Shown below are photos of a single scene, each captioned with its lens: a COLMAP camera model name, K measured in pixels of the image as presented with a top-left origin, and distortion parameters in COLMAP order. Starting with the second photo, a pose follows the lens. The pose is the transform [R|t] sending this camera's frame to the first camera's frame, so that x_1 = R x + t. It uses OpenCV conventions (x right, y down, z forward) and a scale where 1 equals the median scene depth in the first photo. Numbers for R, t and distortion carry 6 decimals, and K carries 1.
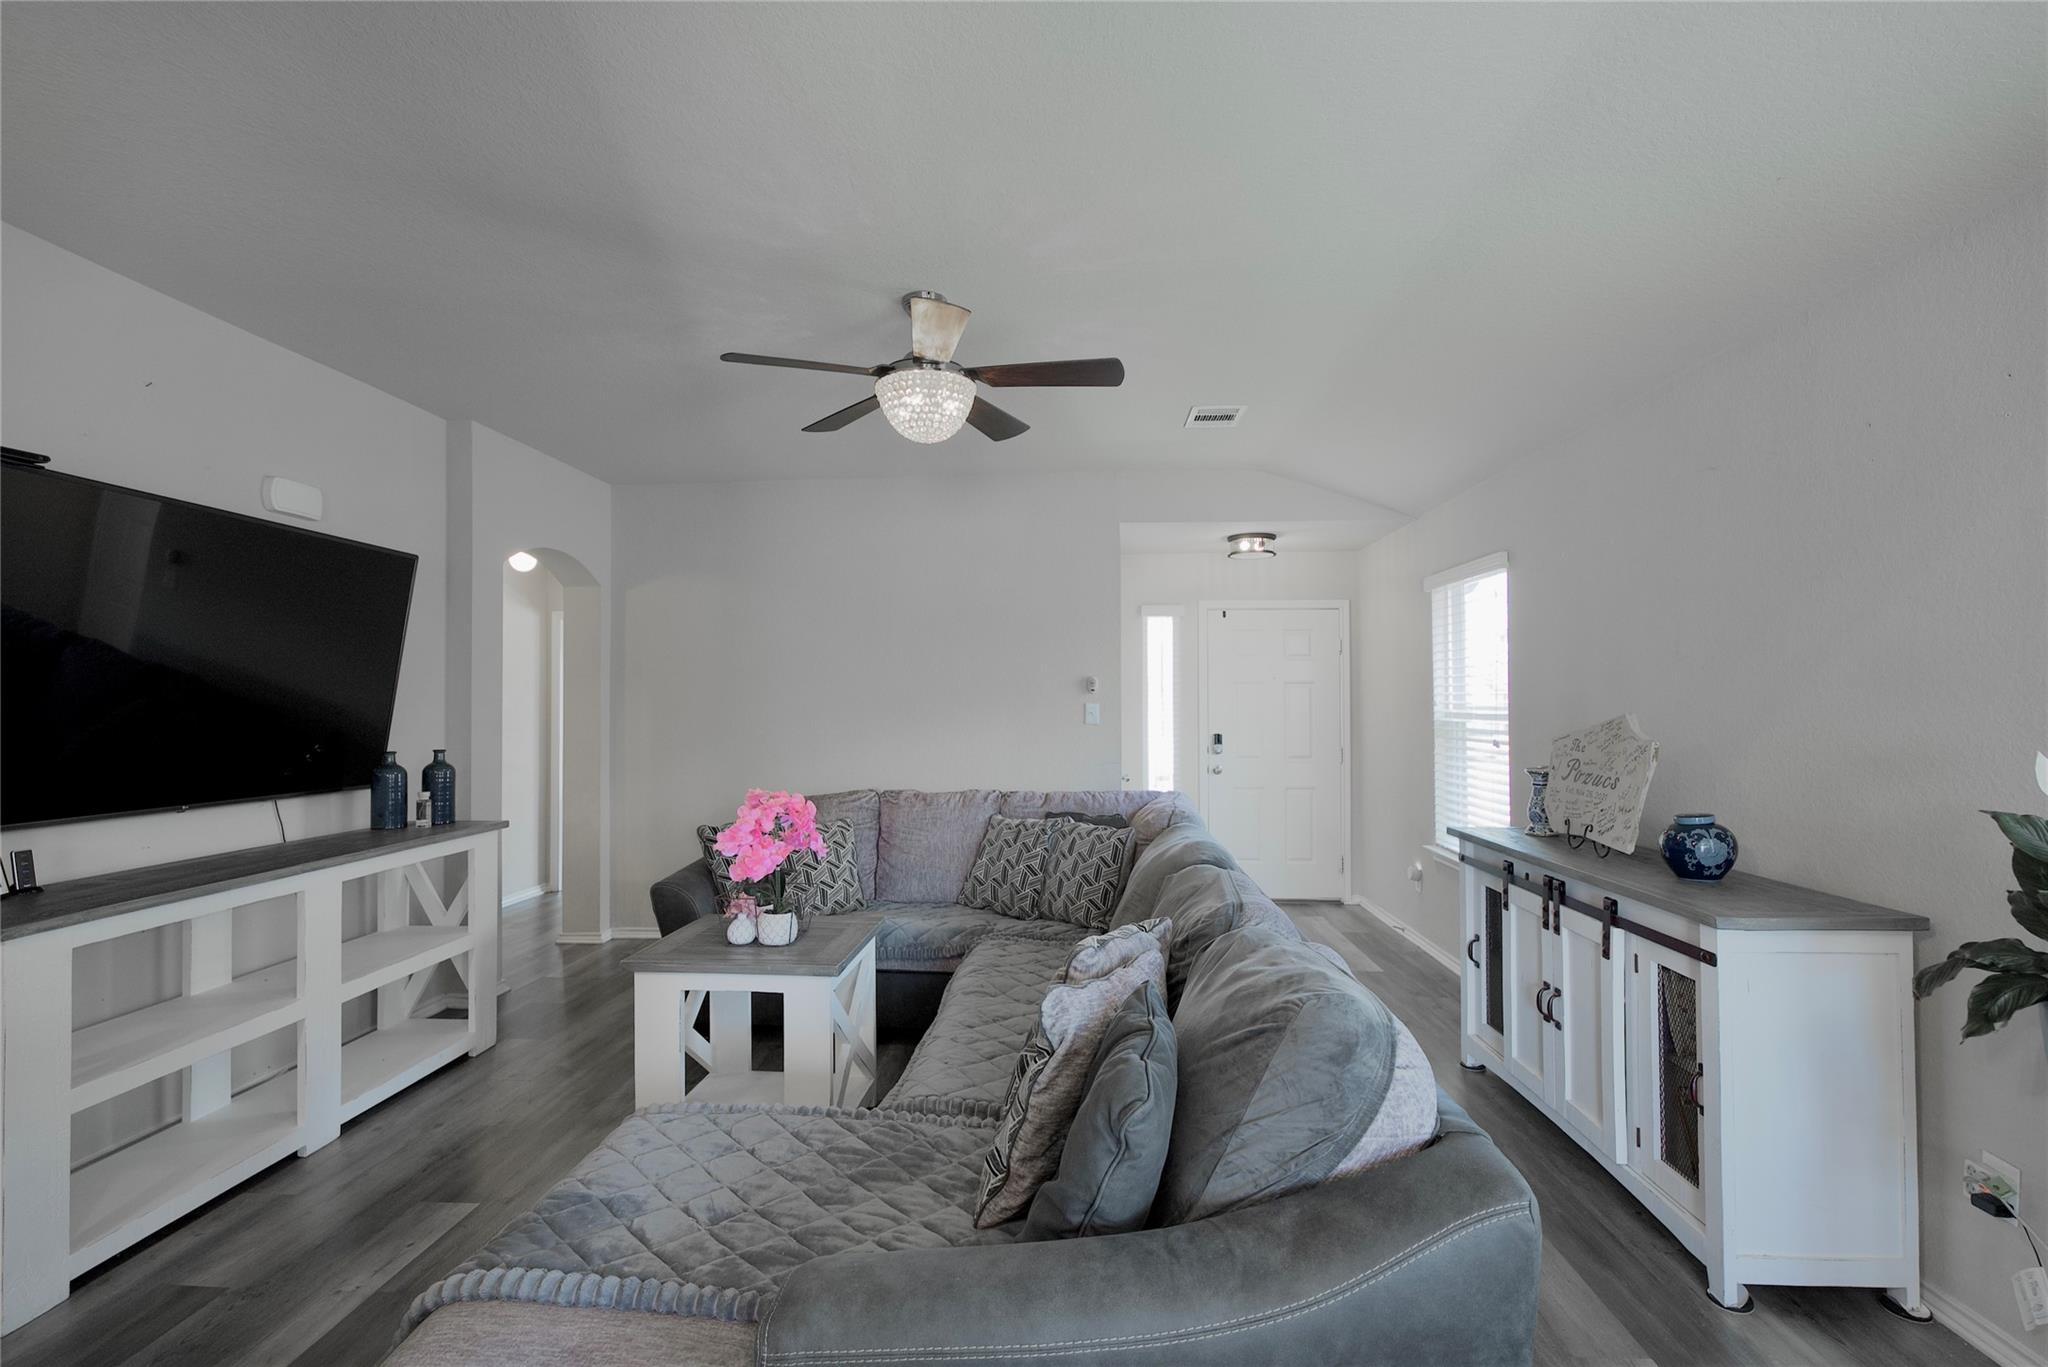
lens RADIAL K [[928.3, 0, 1021.2], [0, 928.3, 683.5], [0, 0, 1]] dist [-0.023794, 0.000046]
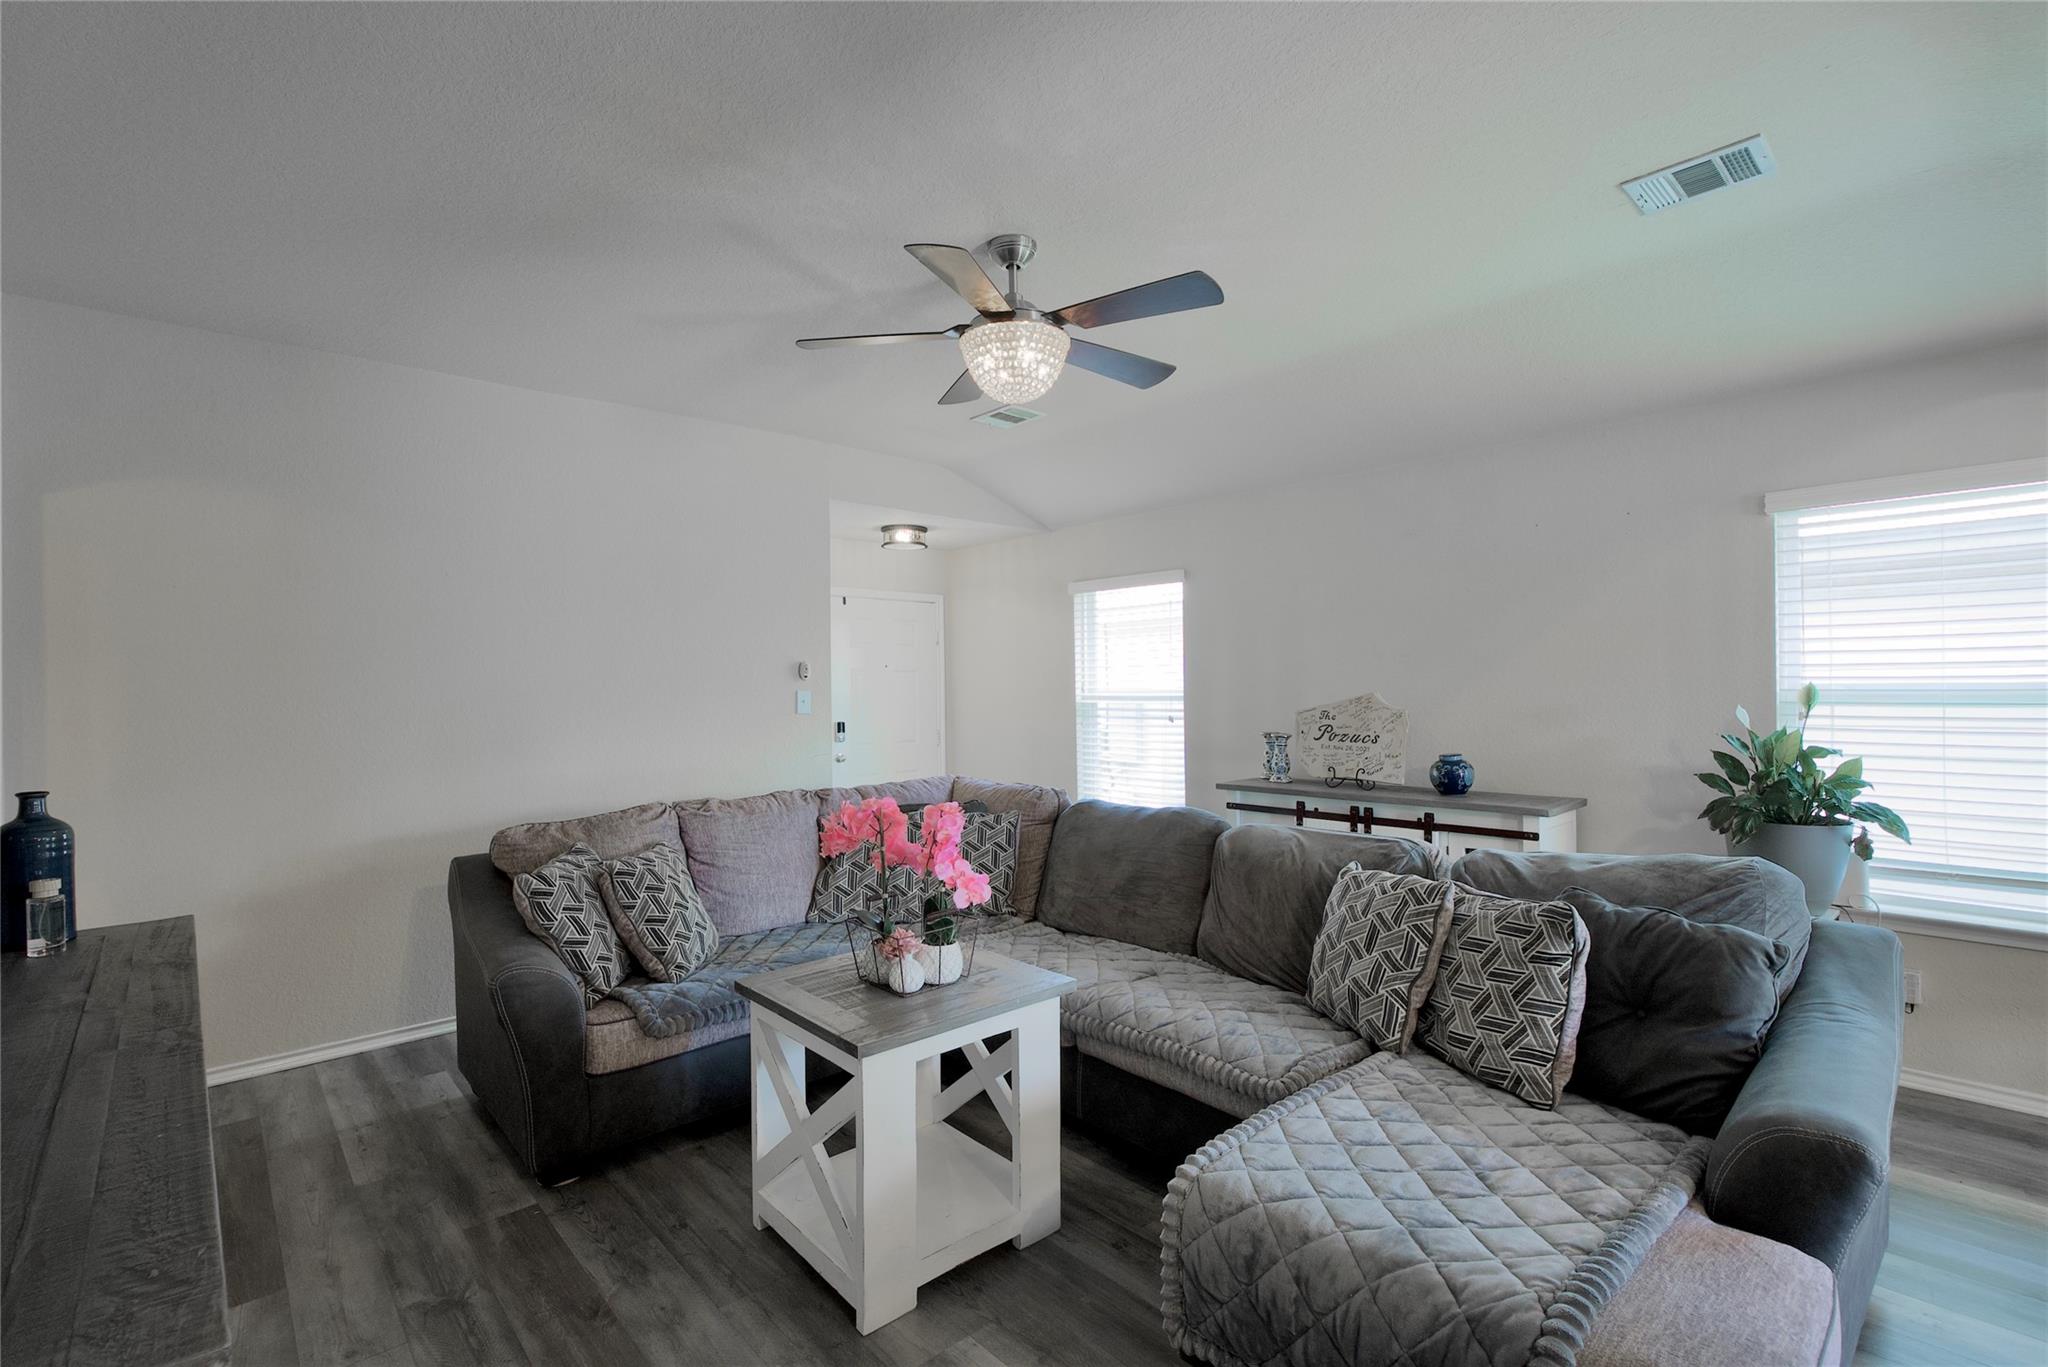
lens RADIAL K [[928.3, 0, 1026.6], [0, 928.3, 684.9], [0, 0, 1]] dist [-0.023794, 0.000046]
pose [[0.690491, -0.003356, 0.723333, -0.558448], [-0.005092, 0.999942, 0.009501, 0.007031], [-0.723323, -0.010244, 0.690434, 0.262286]]
